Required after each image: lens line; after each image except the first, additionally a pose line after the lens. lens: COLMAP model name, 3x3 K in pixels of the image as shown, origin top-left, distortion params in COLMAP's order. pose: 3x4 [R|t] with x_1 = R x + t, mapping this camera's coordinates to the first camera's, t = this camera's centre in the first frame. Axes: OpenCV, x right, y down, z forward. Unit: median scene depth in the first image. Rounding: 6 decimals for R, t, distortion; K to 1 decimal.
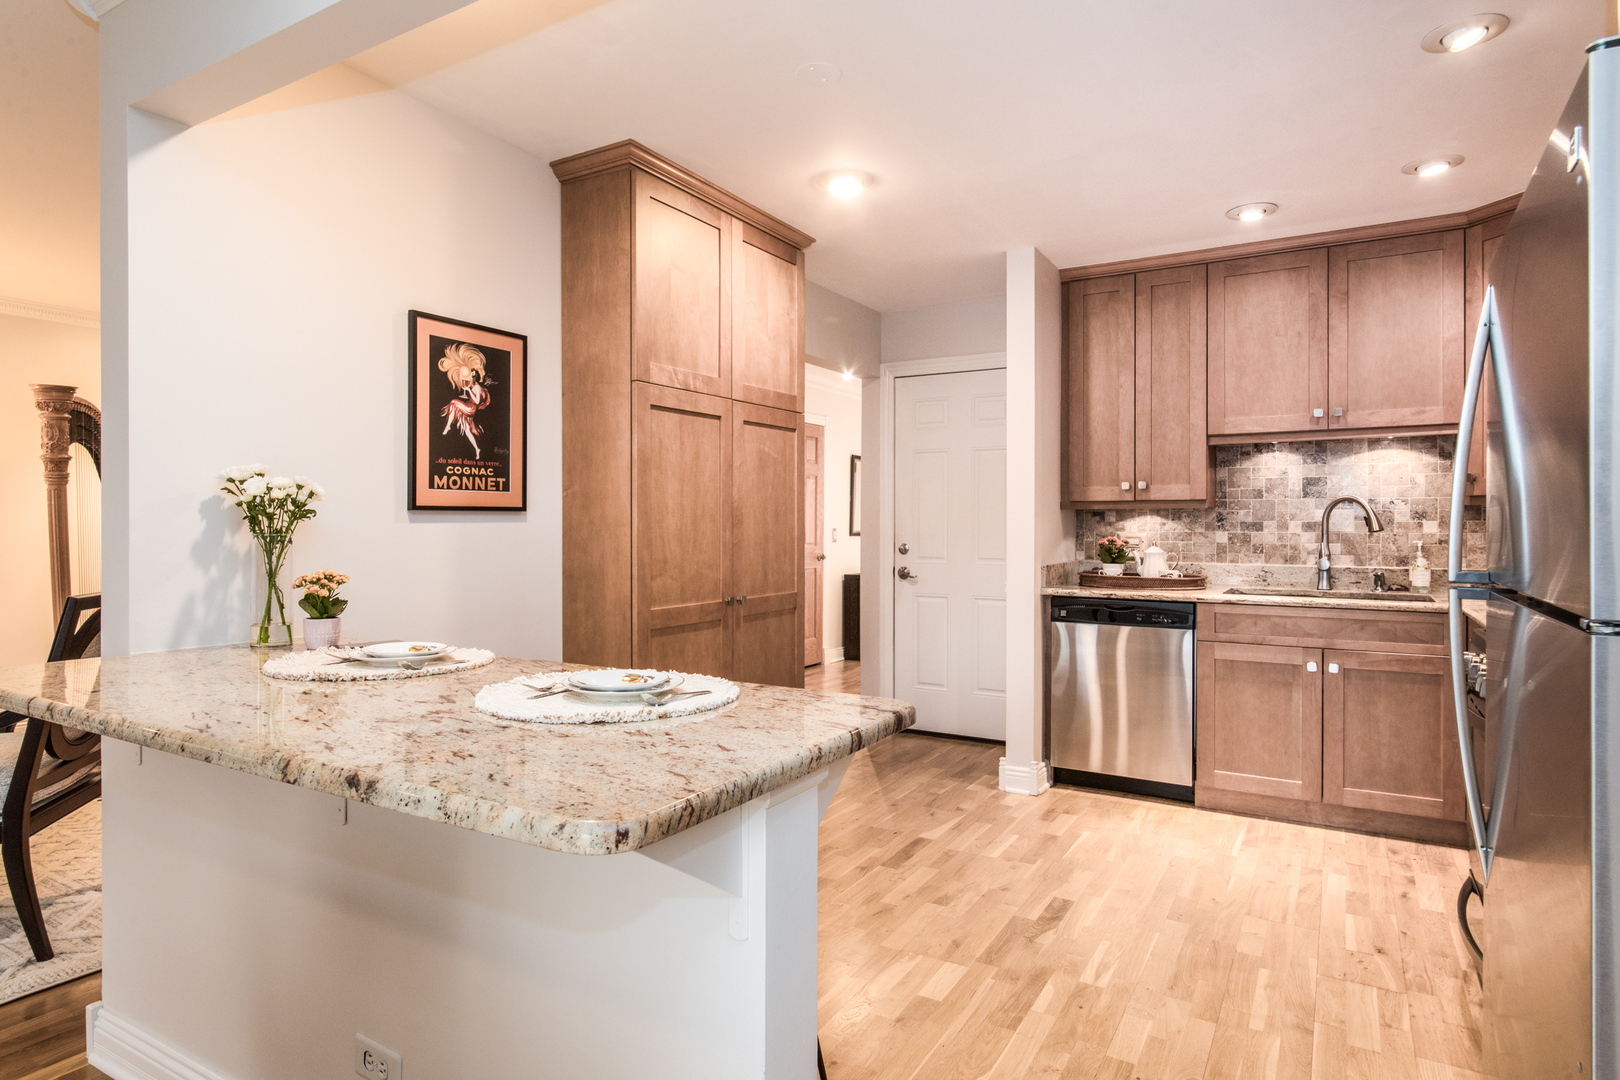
lens RADIAL K [[905.9, 0, 807.4], [0, 905.9, 532.6], [0, 0, 1]] dist [-0.001258, -0.000308]
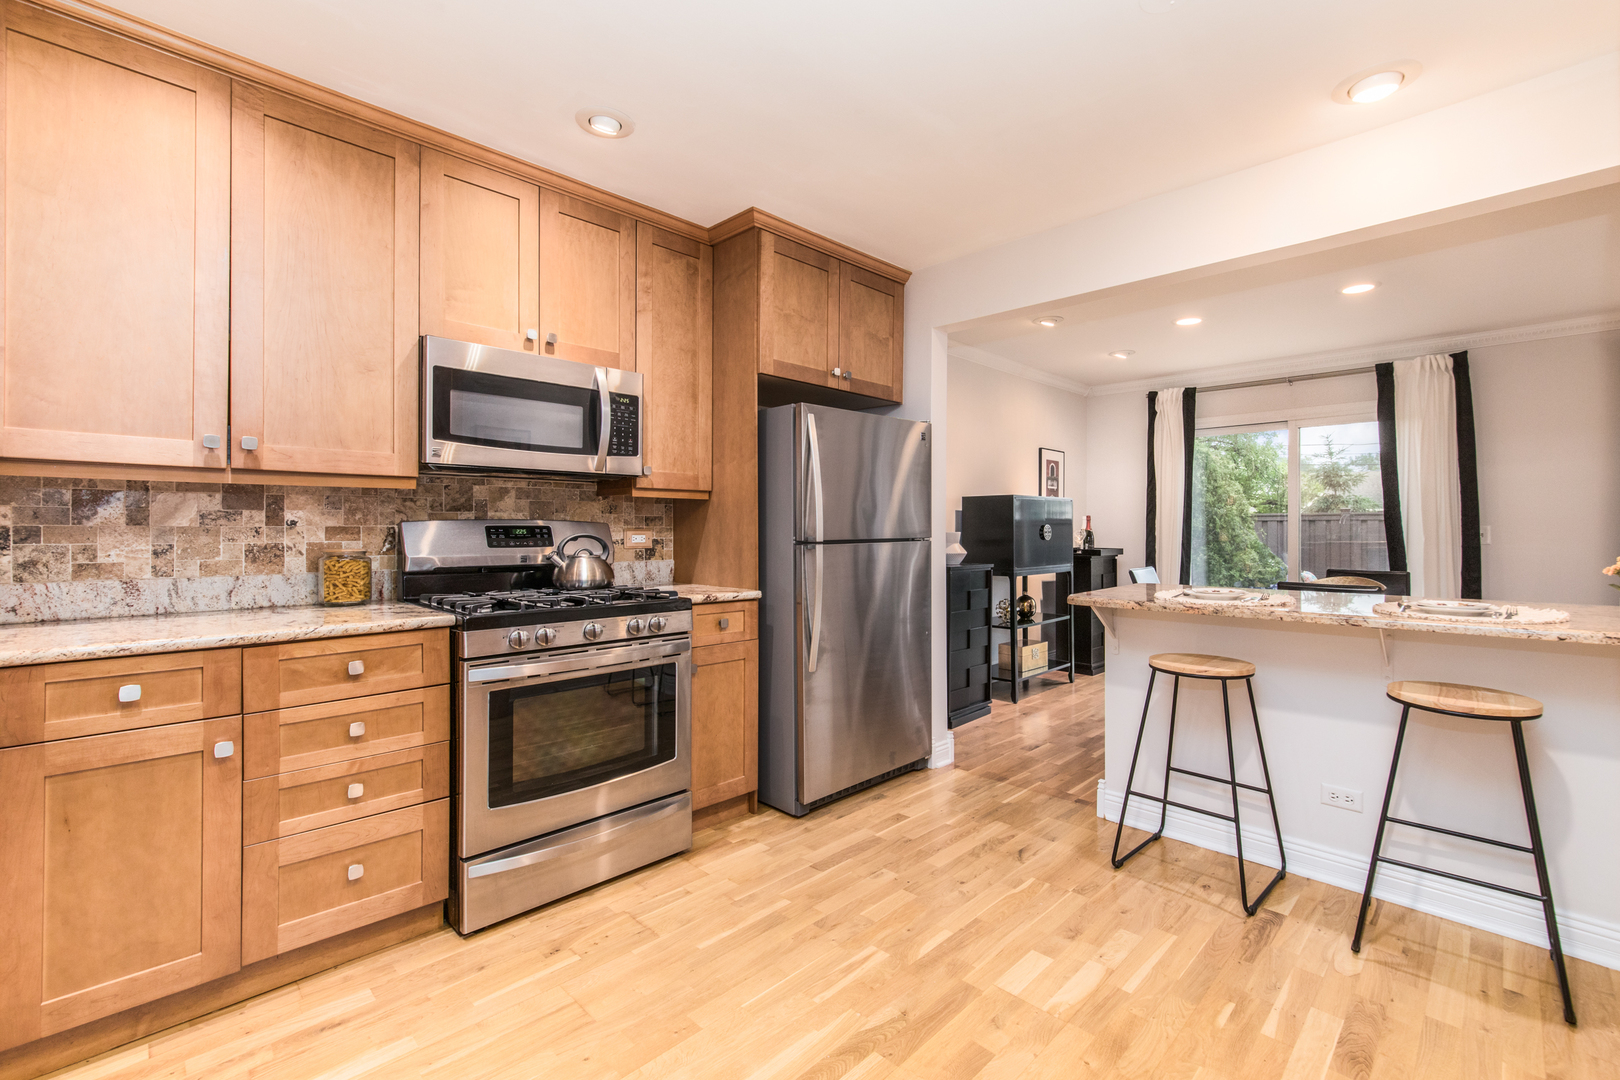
lens RADIAL K [[700.1, 0, 855.0], [0, 700.1, 529.8], [0, 0, 1]] dist [0.001032, 0.000205]
pose [[-0.977711, -0.003674, 0.209925, 0.104466], [-0.001473, 0.999942, 0.010643, 0.000441], [-0.209952, 0.010097, -0.977660, 1.078863]]
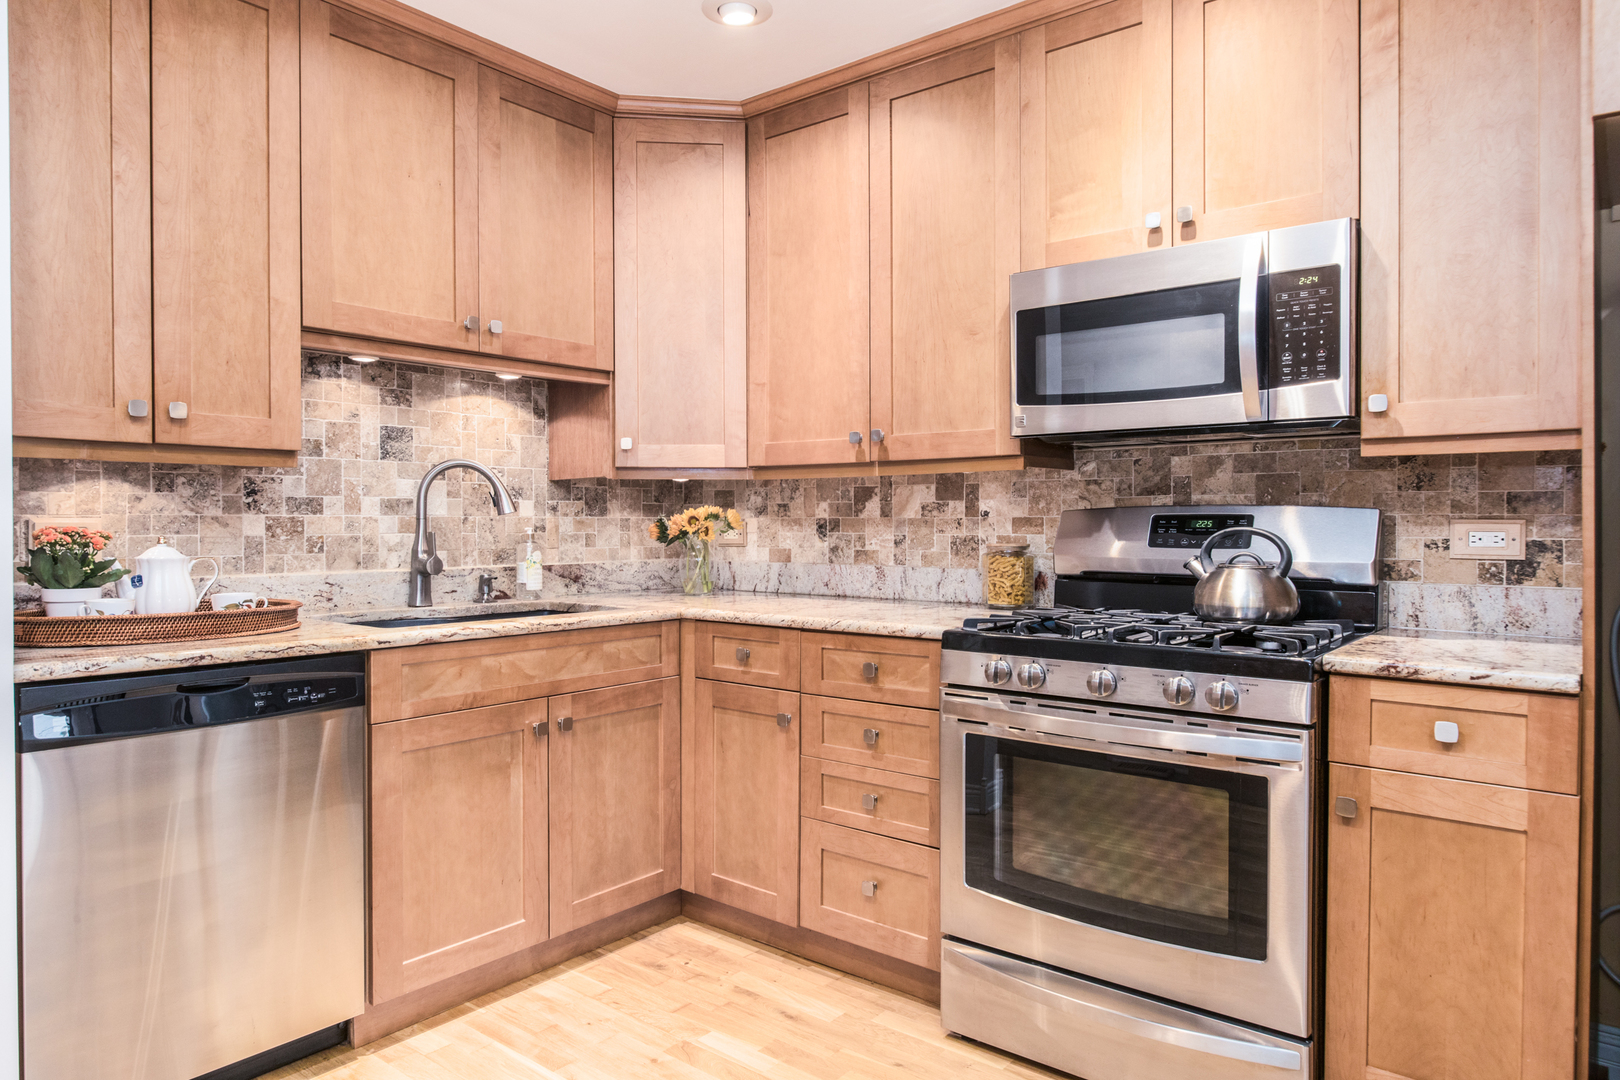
lens RADIAL K [[1029.1, 0, 802.5], [0, 1029.1, 538.0], [0, 0, 1]] dist [0.004848, -0.001012]
pose [[0.136418, -0.017185, 0.990502, -0.105797], [0.008738, 0.999832, 0.016143, 0.006143], [-0.990613, 0.006453, 0.136545, 0.649138]]
